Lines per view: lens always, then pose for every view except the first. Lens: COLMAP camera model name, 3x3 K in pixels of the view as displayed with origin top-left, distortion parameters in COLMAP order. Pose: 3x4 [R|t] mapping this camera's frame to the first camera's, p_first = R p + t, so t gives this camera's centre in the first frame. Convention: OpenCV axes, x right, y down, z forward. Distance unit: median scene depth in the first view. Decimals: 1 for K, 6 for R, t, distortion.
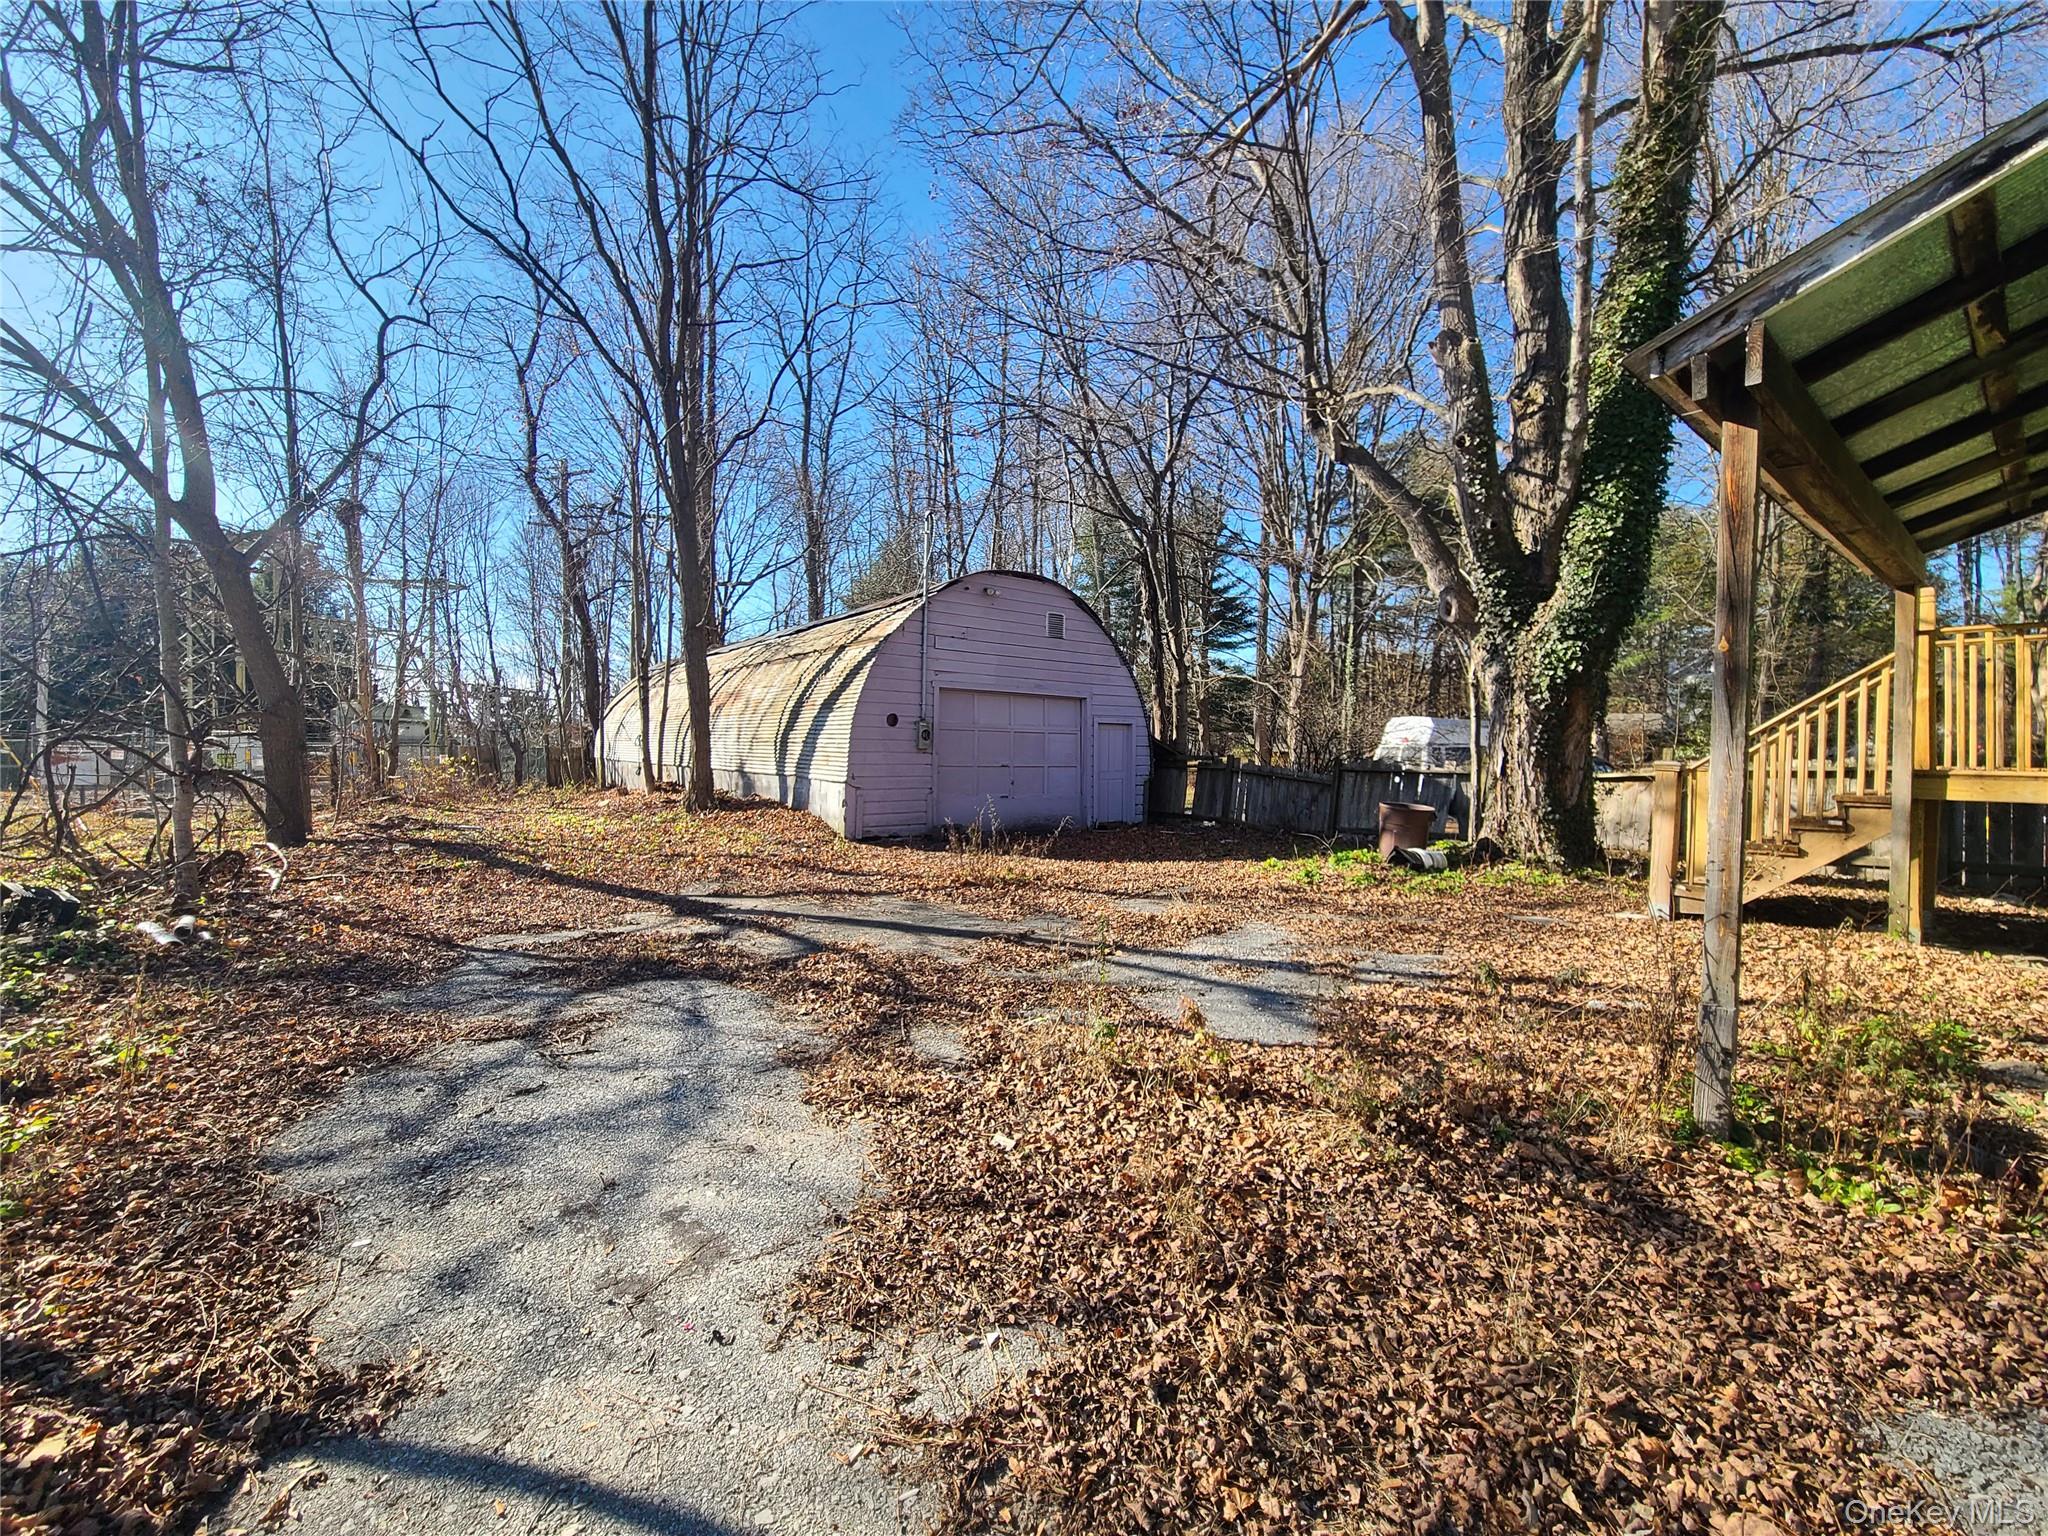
lens RADIAL K [[833.6, 0, 1020.5], [0, 833.6, 765.7], [0, 0, 1]] dist [0.003014, -0.003817]
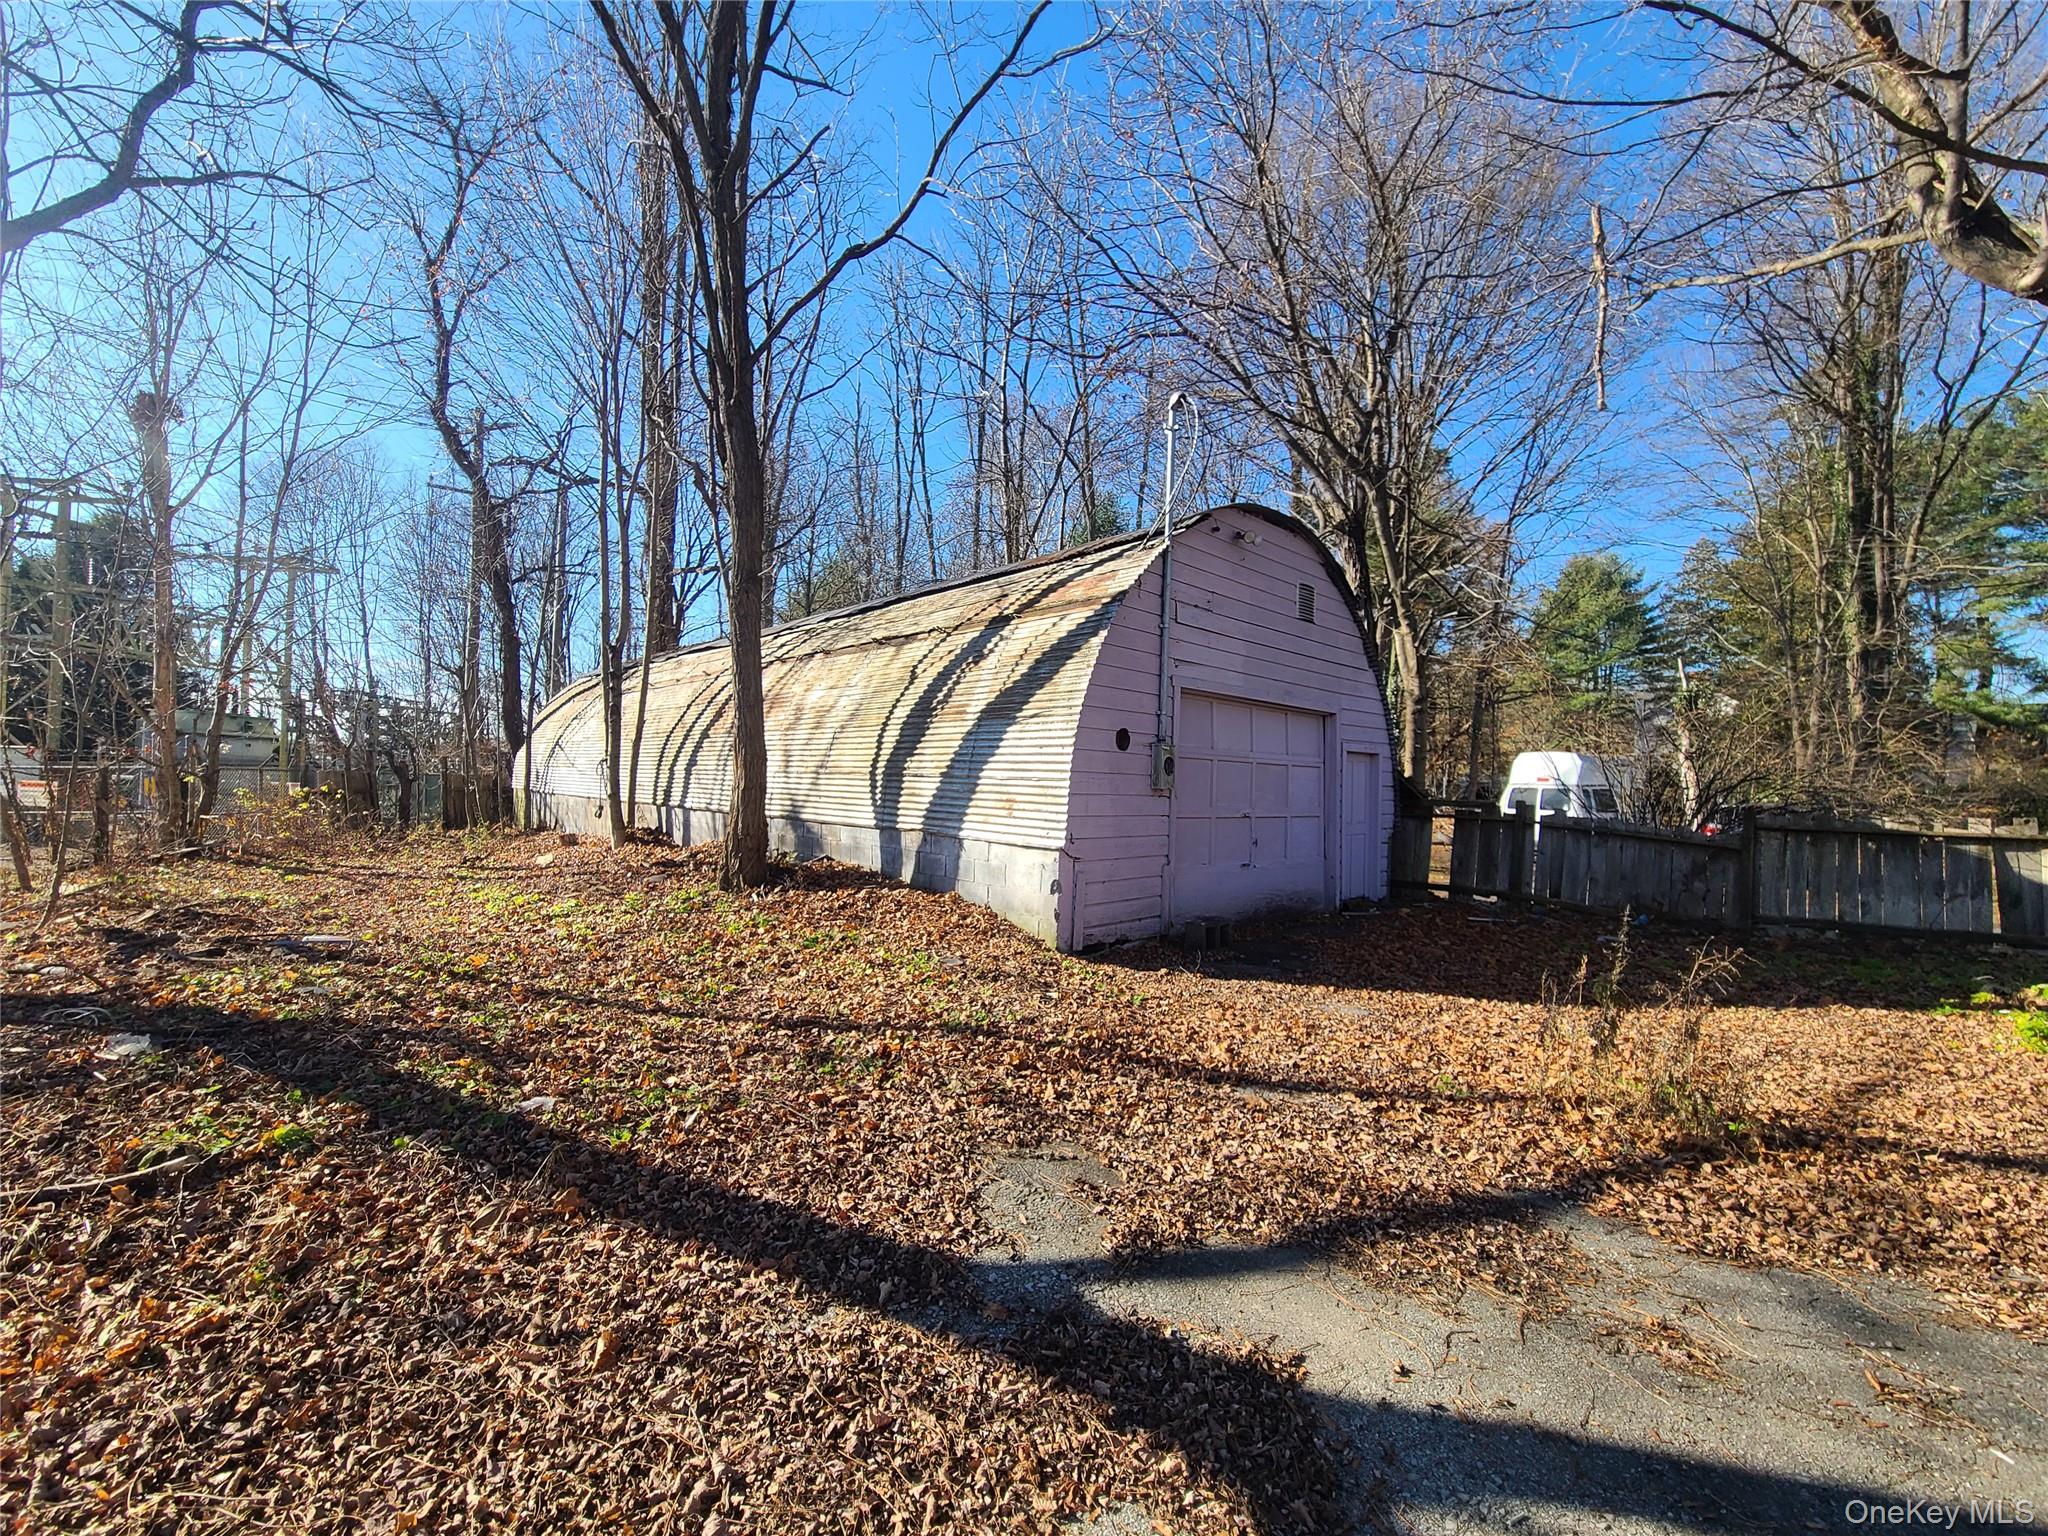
lens RADIAL K [[833.6, 0, 1020.5], [0, 833.6, 765.7], [0, 0, 1]] dist [0.003014, -0.003817]
pose [[0.994425, 0.014828, 0.104396, -0.583241], [-0.010886, 0.999209, -0.038236, -0.027909], [-0.104881, 0.036886, 0.993800, 0.883786]]
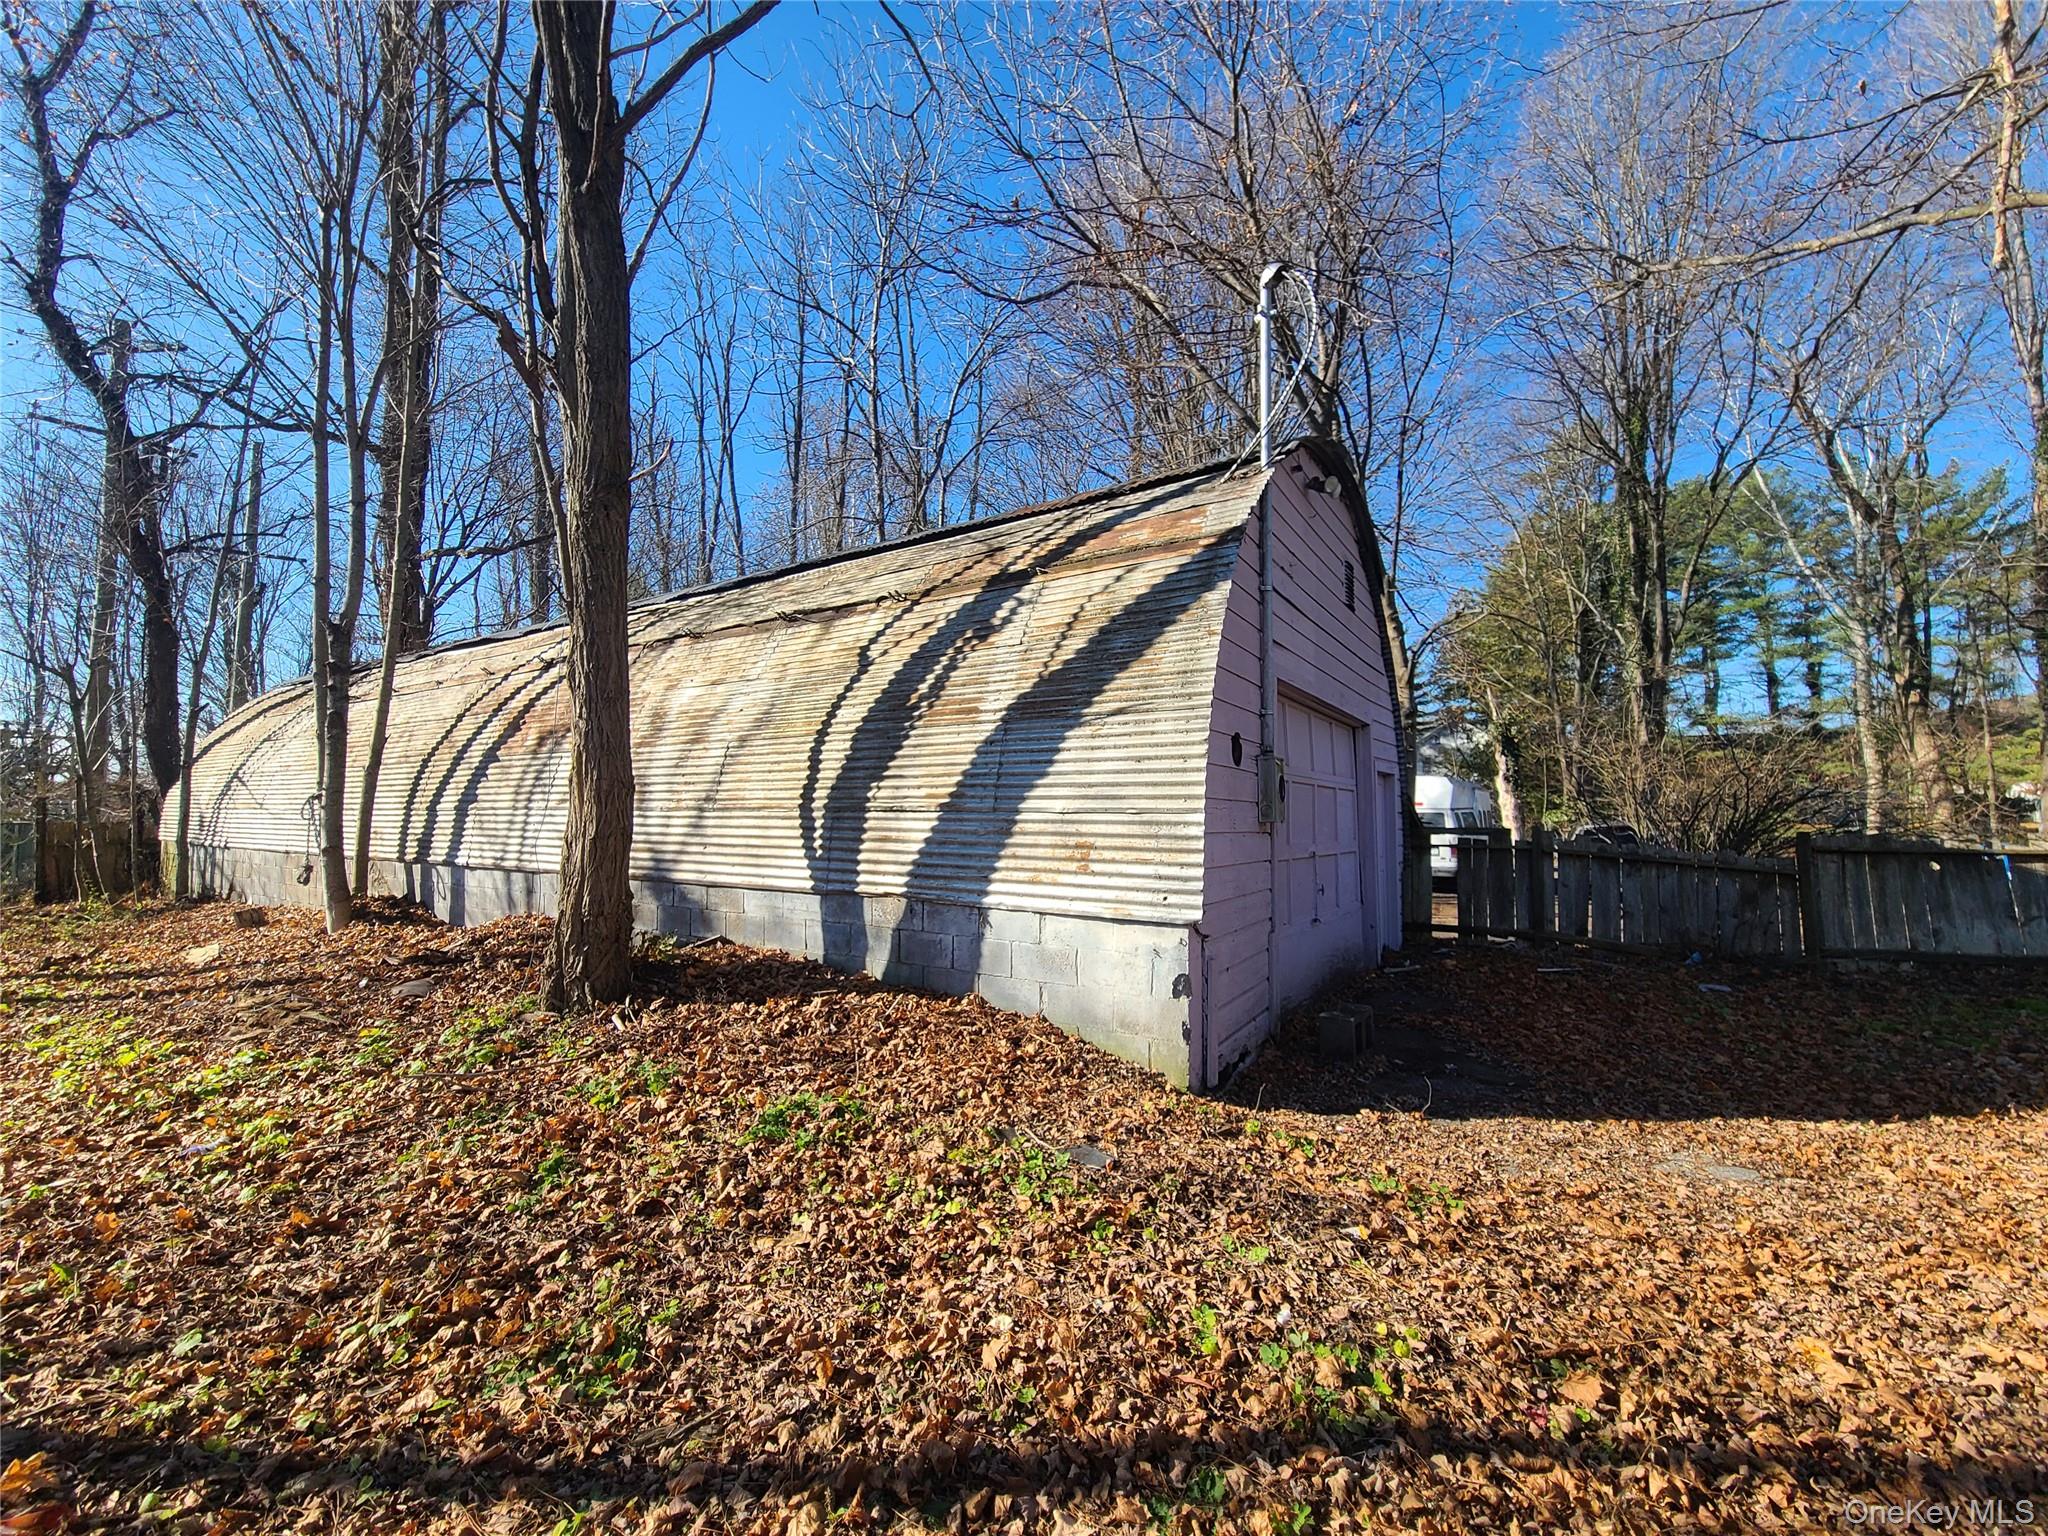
lens RADIAL K [[833.4, 0, 1022.9], [0, 833.4, 763.9], [0, 0, 1]] dist [0.002594, -0.002383]
pose [[0.939841, 0.013701, 0.341337, -0.775829], [0.014185, 0.996768, -0.079066, -0.038838], [-0.341317, 0.079151, 0.936610, 1.376476]]
